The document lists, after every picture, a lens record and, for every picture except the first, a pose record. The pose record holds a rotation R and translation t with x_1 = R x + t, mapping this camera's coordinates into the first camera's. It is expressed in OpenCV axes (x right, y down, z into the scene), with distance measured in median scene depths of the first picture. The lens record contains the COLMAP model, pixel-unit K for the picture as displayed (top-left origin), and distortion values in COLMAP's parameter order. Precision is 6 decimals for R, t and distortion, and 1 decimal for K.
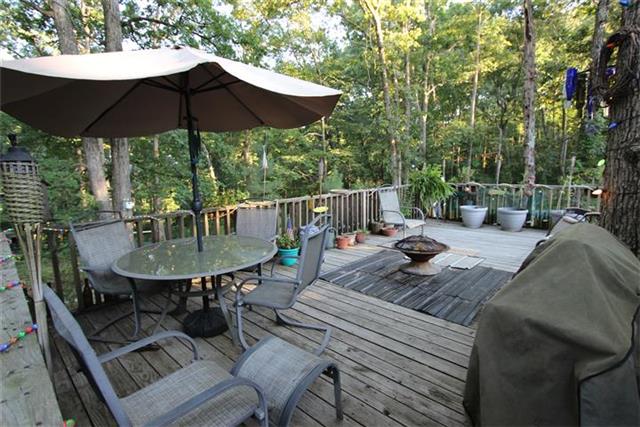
lens RADIAL K [[323.6, 0, 320.0], [0, 323.6, 213.5], [0, 0, 1]] dist [-0.000121, 0.000160]
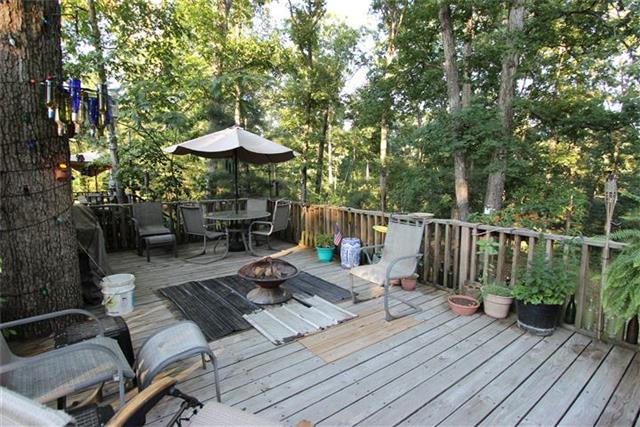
lens RADIAL K [[323.6, 0, 320.0], [0, 323.6, 213.5], [0, 0, 1]] dist [-0.000121, 0.000160]
pose [[-0.153713, 0.129079, -0.979648, 1.138145], [-0.156575, 0.975723, 0.153130, -0.209872], [0.975631, 0.176927, -0.129771, 1.217095]]
